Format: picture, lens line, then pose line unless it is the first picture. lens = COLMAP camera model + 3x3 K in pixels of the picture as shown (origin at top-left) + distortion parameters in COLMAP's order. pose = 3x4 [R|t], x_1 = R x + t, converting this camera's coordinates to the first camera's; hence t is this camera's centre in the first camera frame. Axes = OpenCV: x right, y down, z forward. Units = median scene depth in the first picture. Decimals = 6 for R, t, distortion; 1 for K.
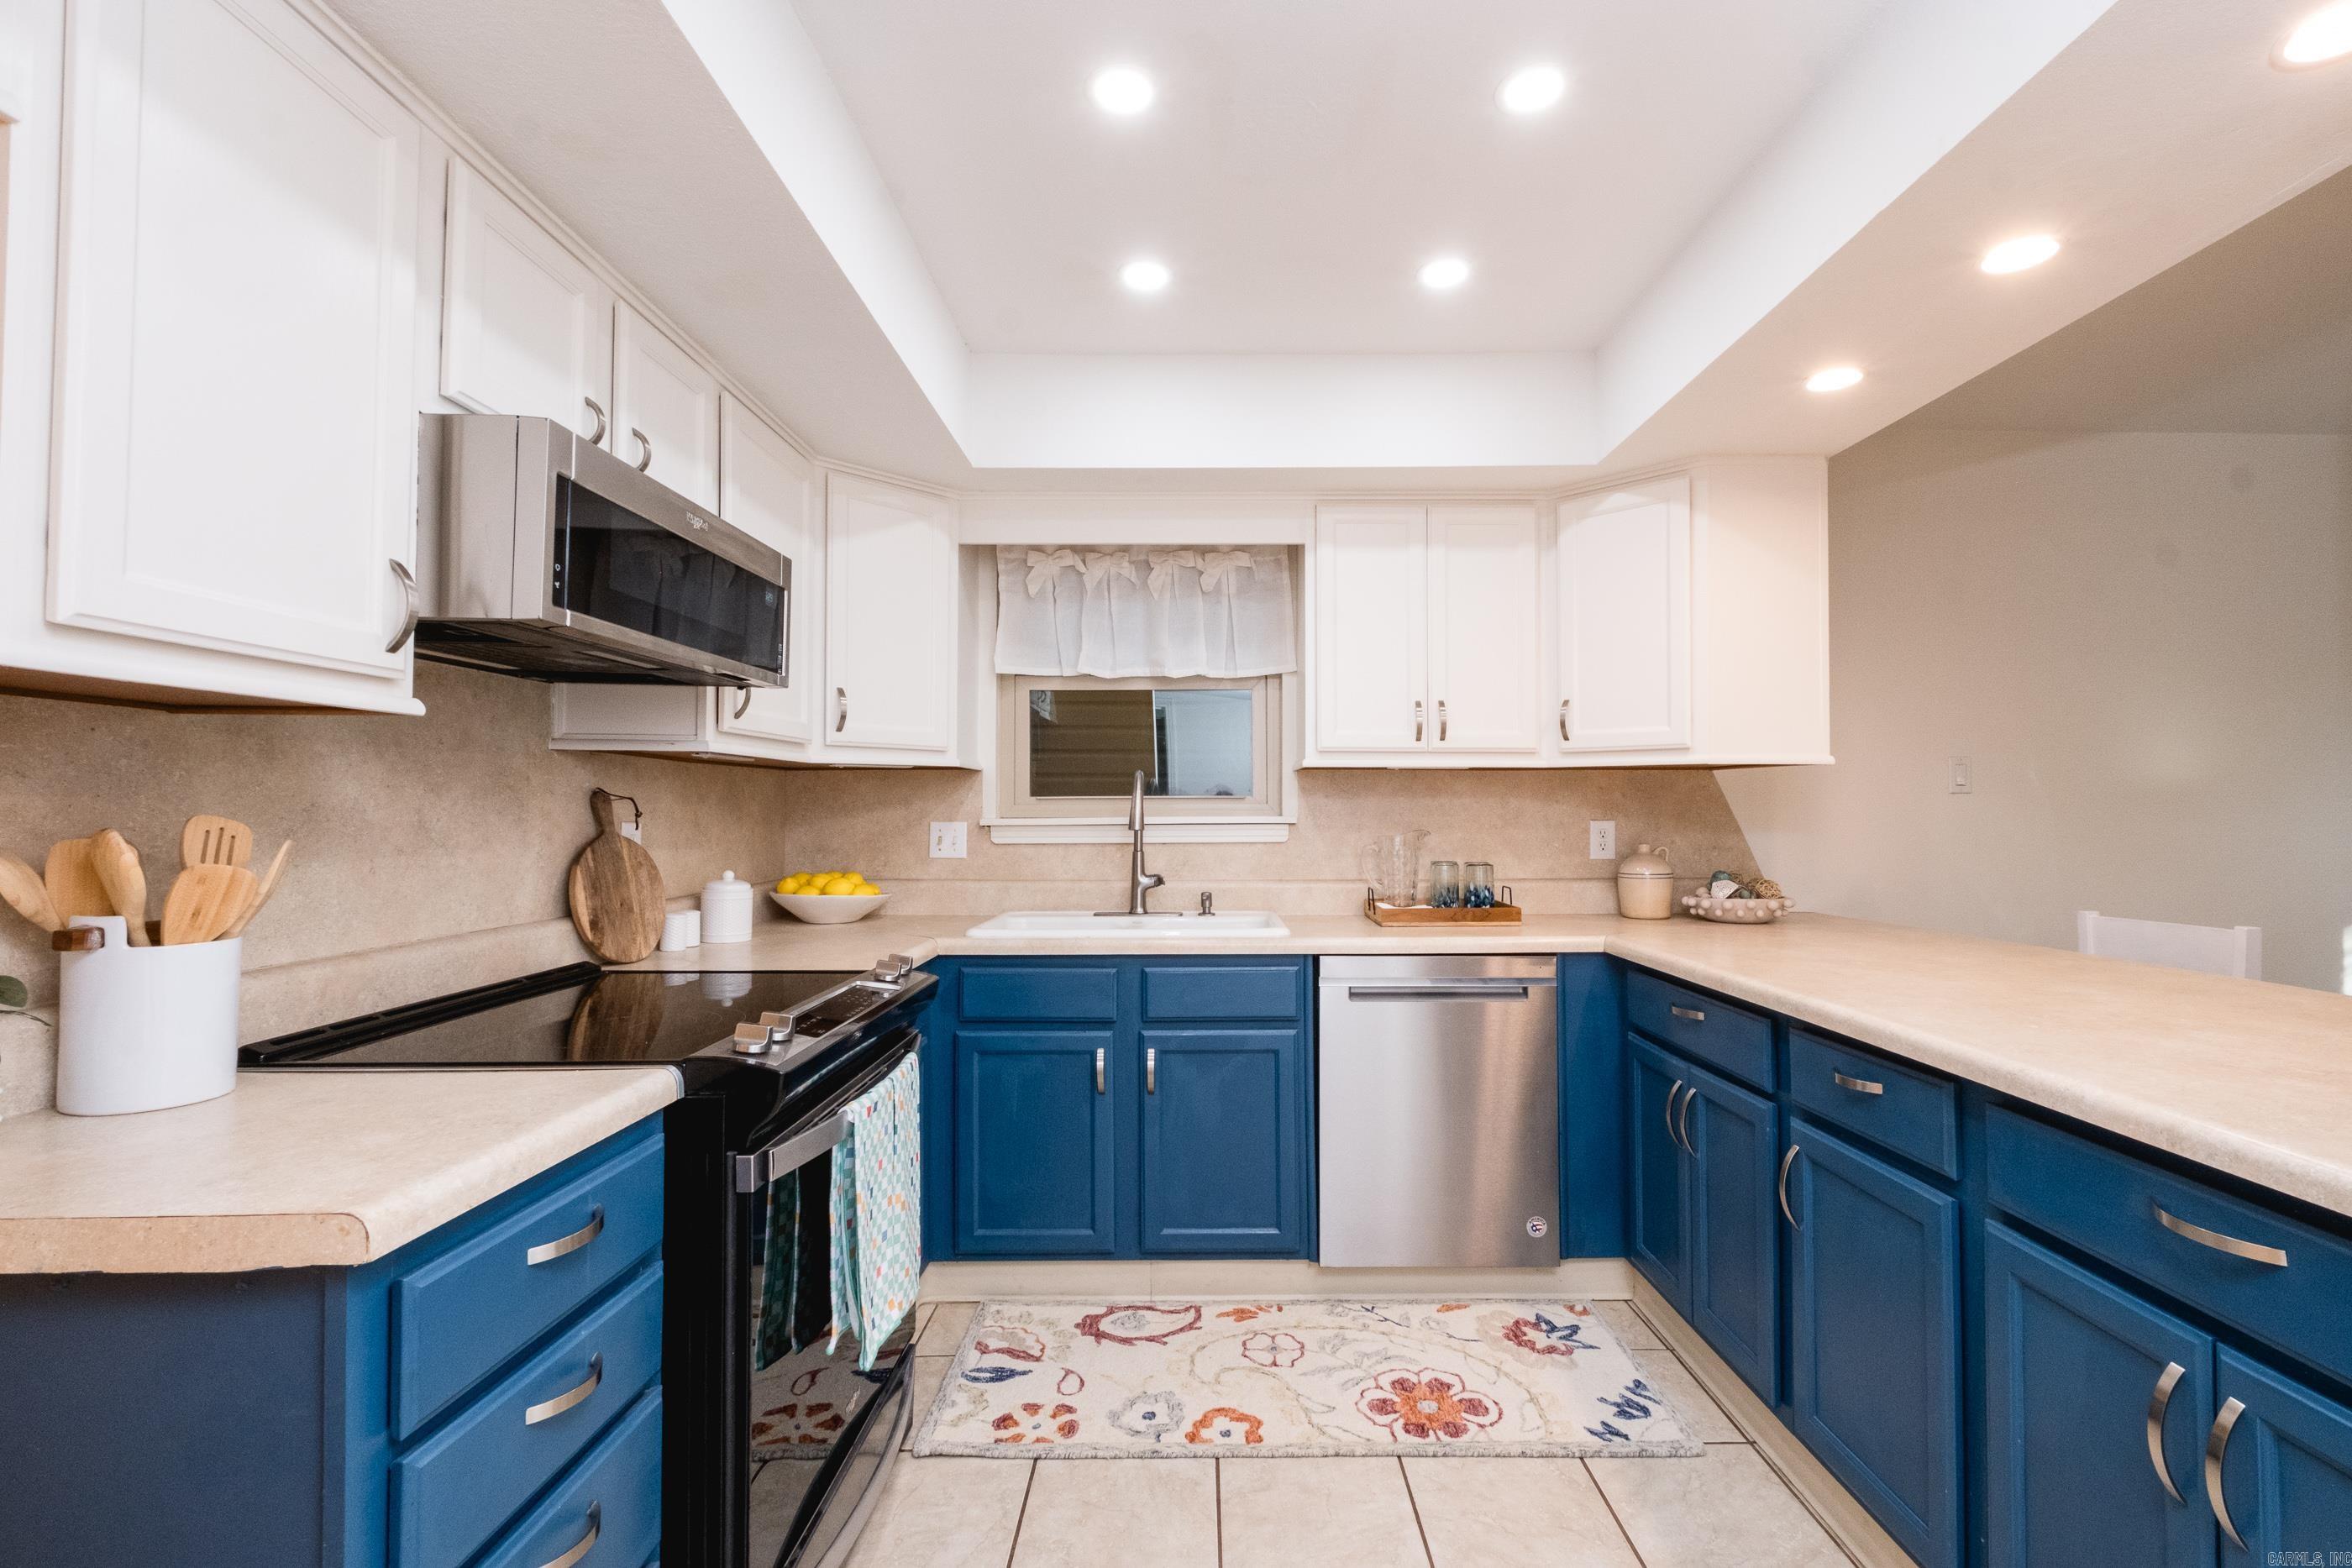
lens RADIAL K [[1028.4, 0, 1187.4], [0, 1028.4, 764.9], [0, 0, 1]] dist [0.006011, -0.004042]
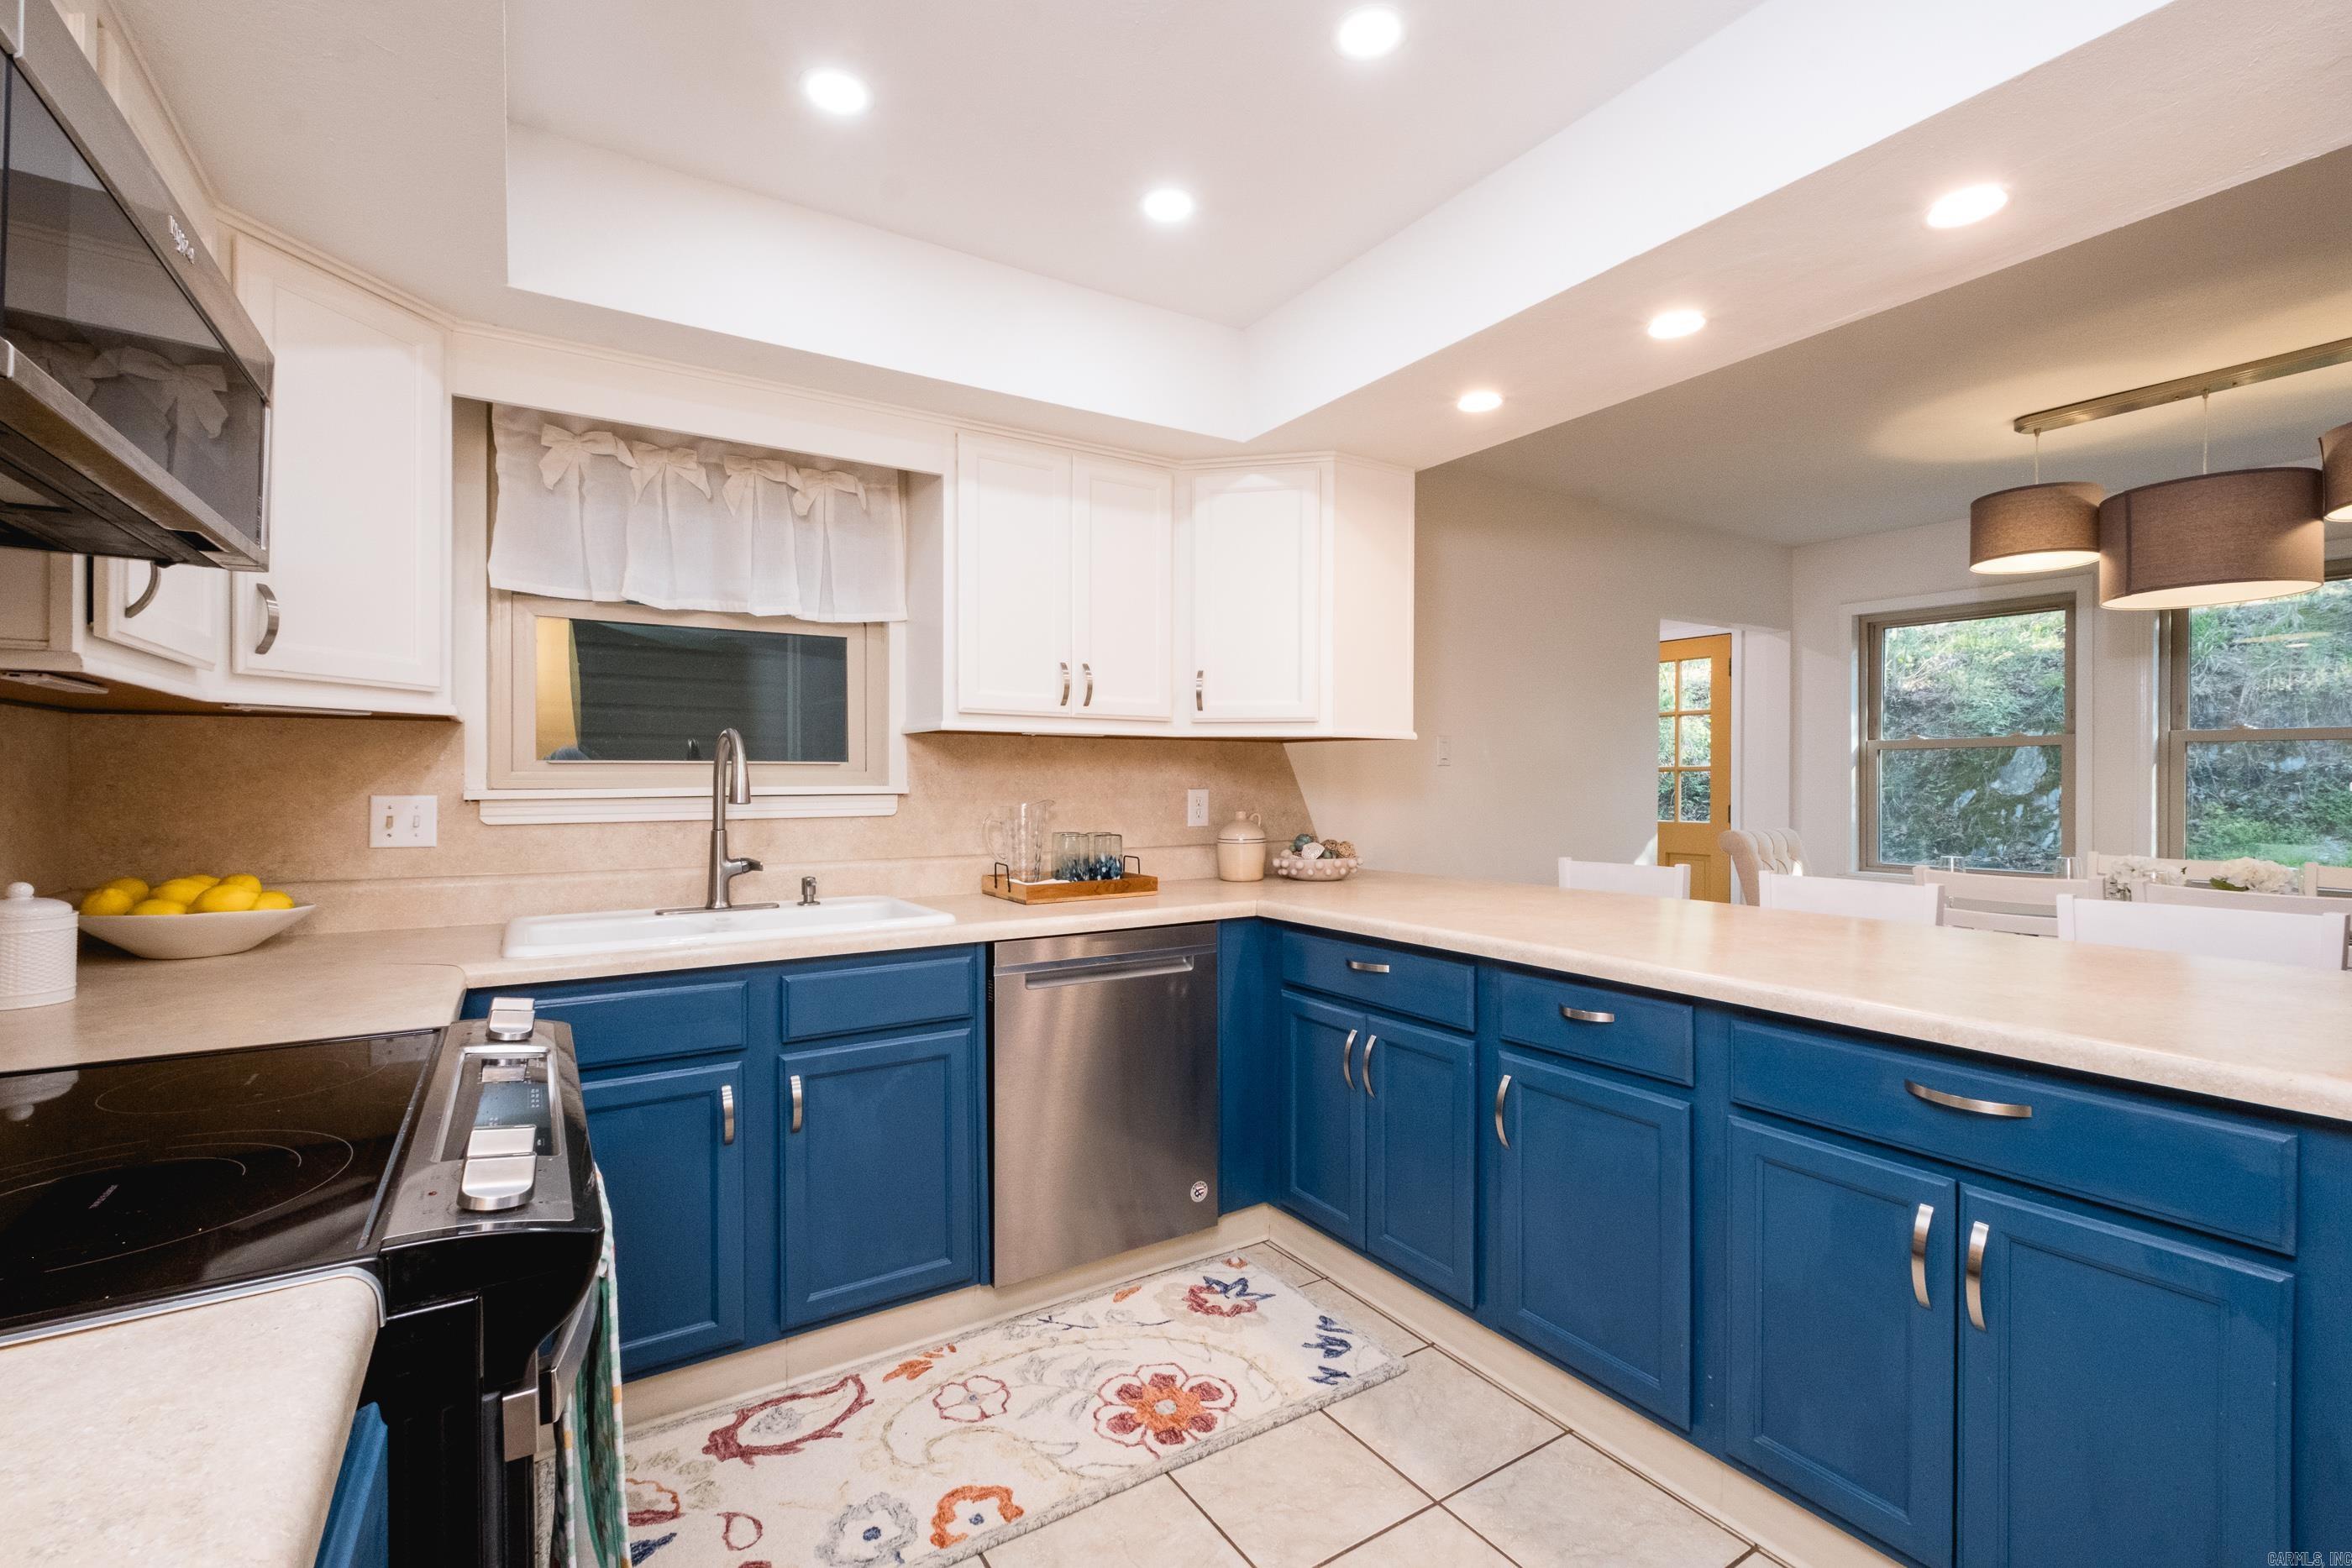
lens RADIAL K [[1028.4, 0, 1183.4], [0, 1028.4, 767.0], [0, 0, 1]] dist [0.006011, -0.004042]
pose [[0.840654, 0.006645, 0.541532, -0.223945], [-0.024234, 0.999385, 0.025358, 0.007878], [-0.541030, -0.034441, 0.840298, 0.177847]]
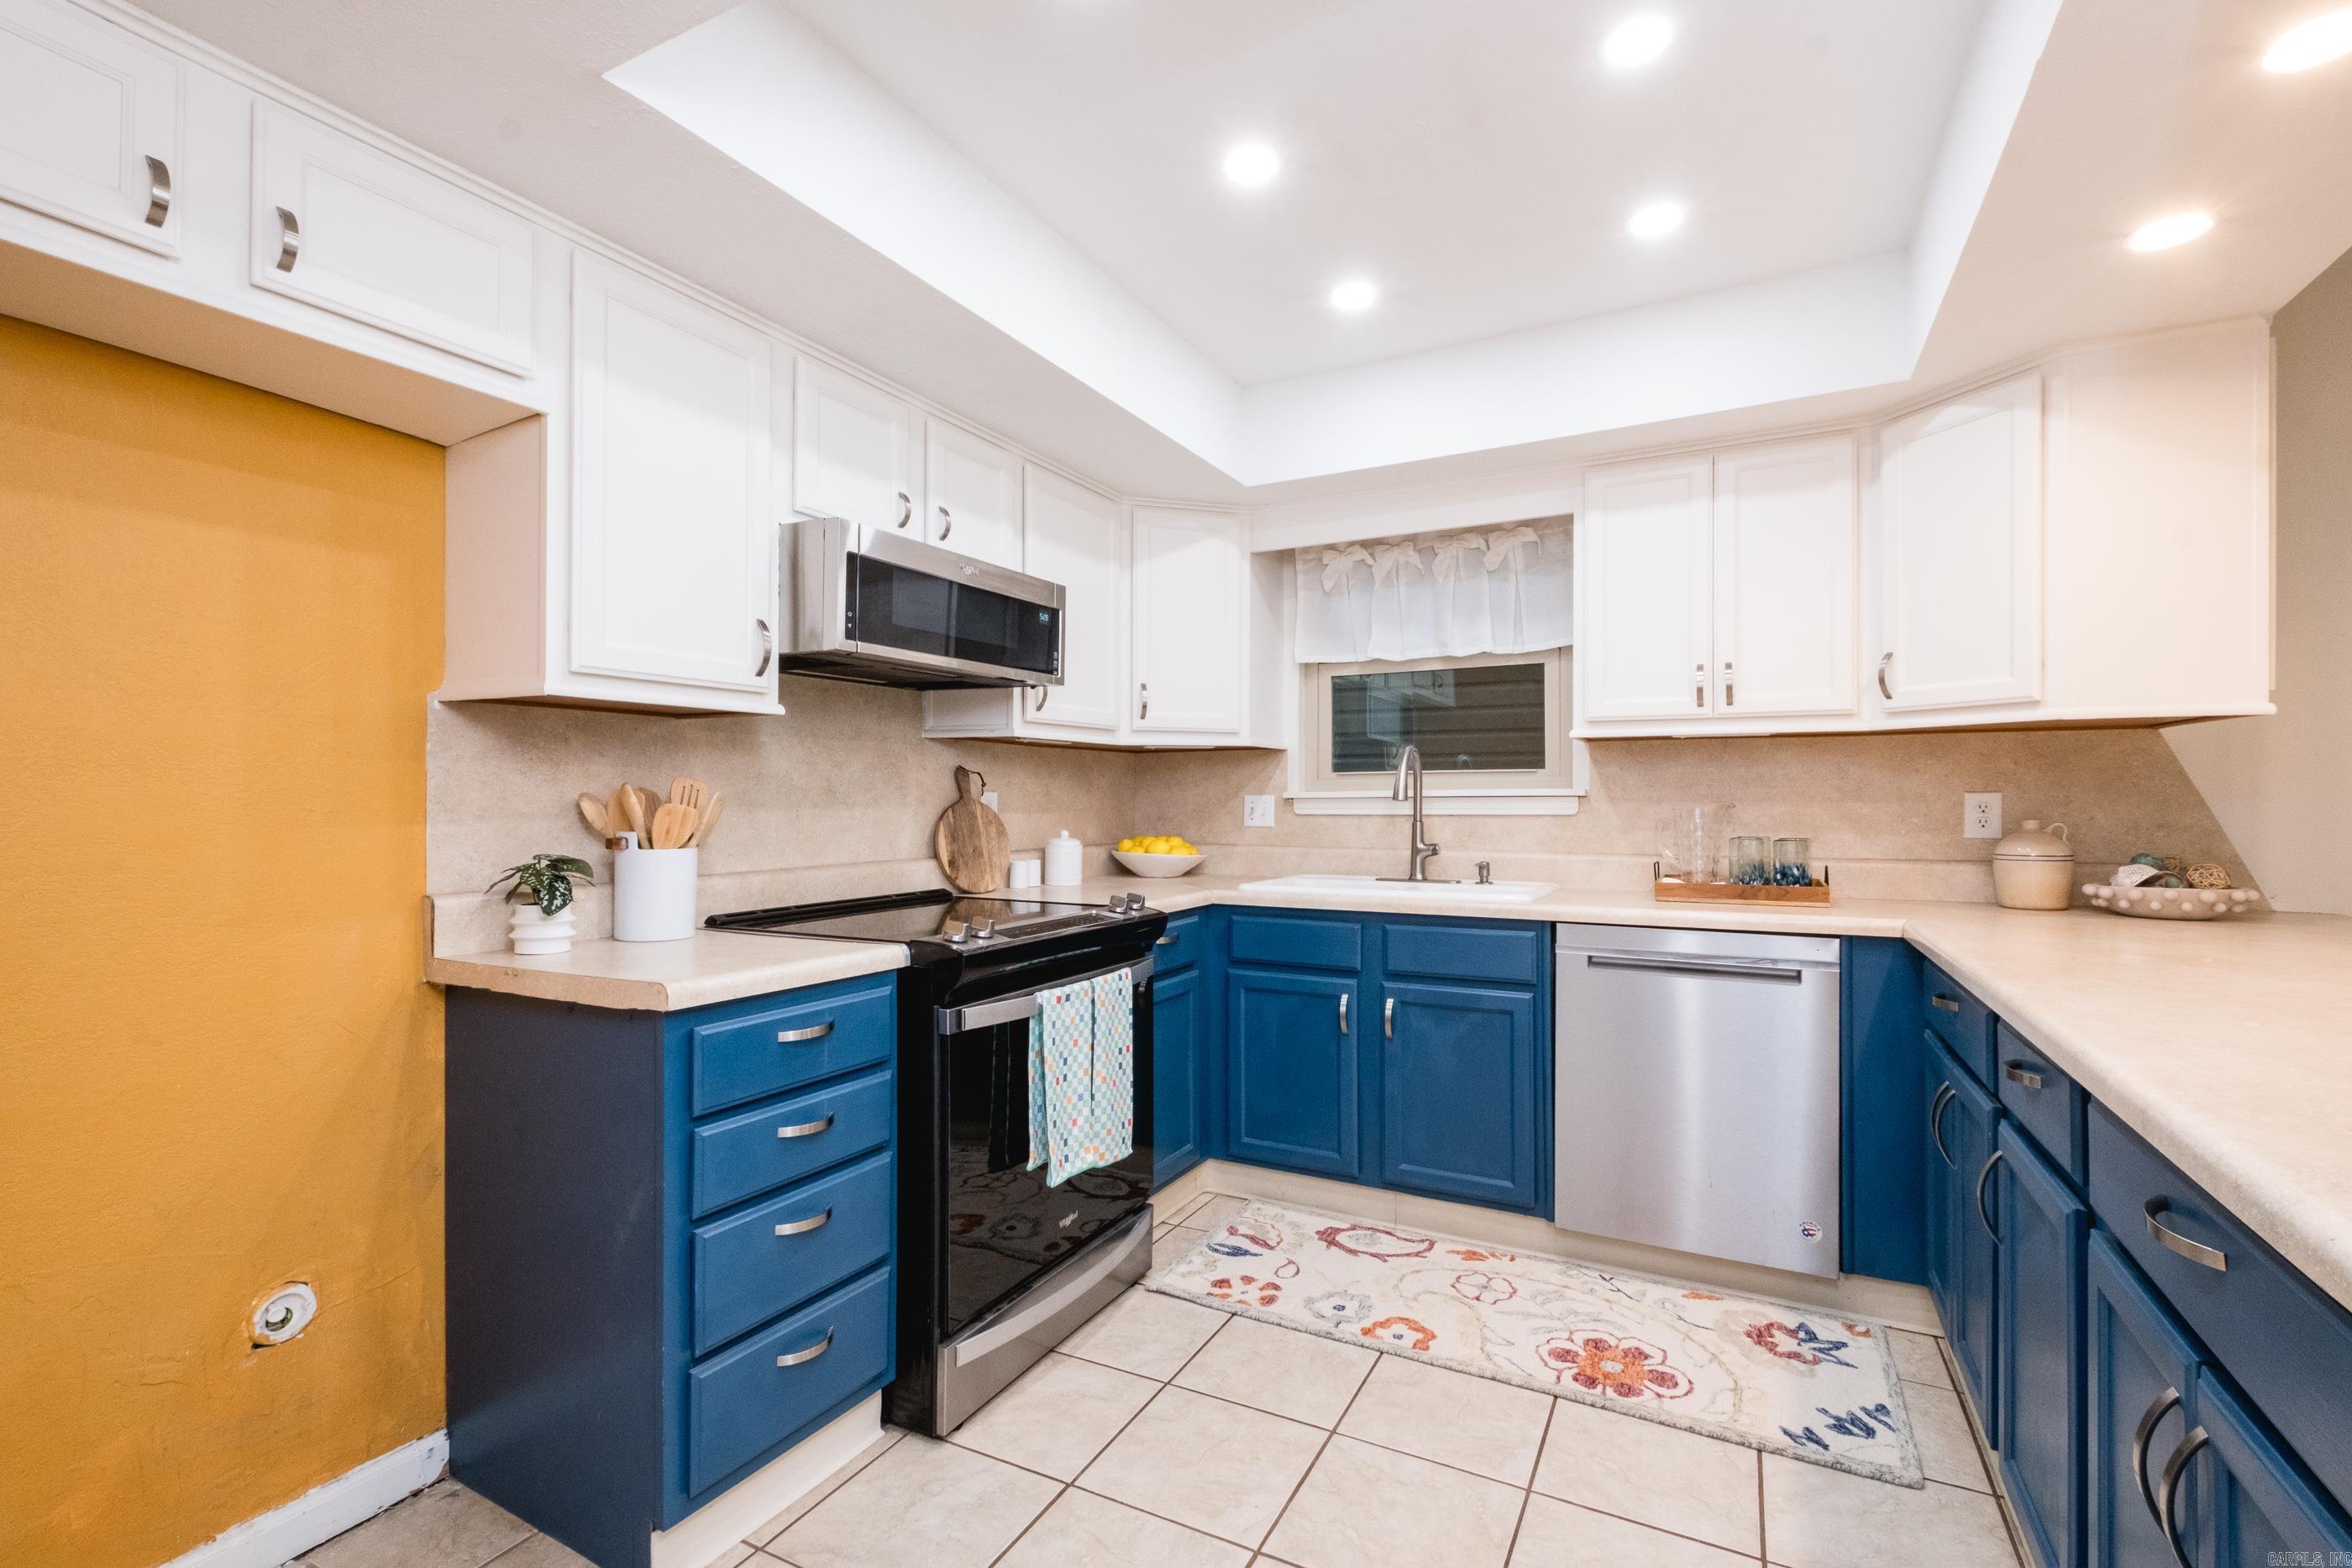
lens RADIAL K [[1028.4, 0, 1183.4], [0, 1028.4, 766.2], [0, 0, 1]] dist [0.006011, -0.004042]
pose [[0.885542, -0.015164, -0.464312, 0.286188], [0.020643, 0.999764, 0.006721, 0.017747], [0.464101, -0.015537, 0.885646, -0.065468]]
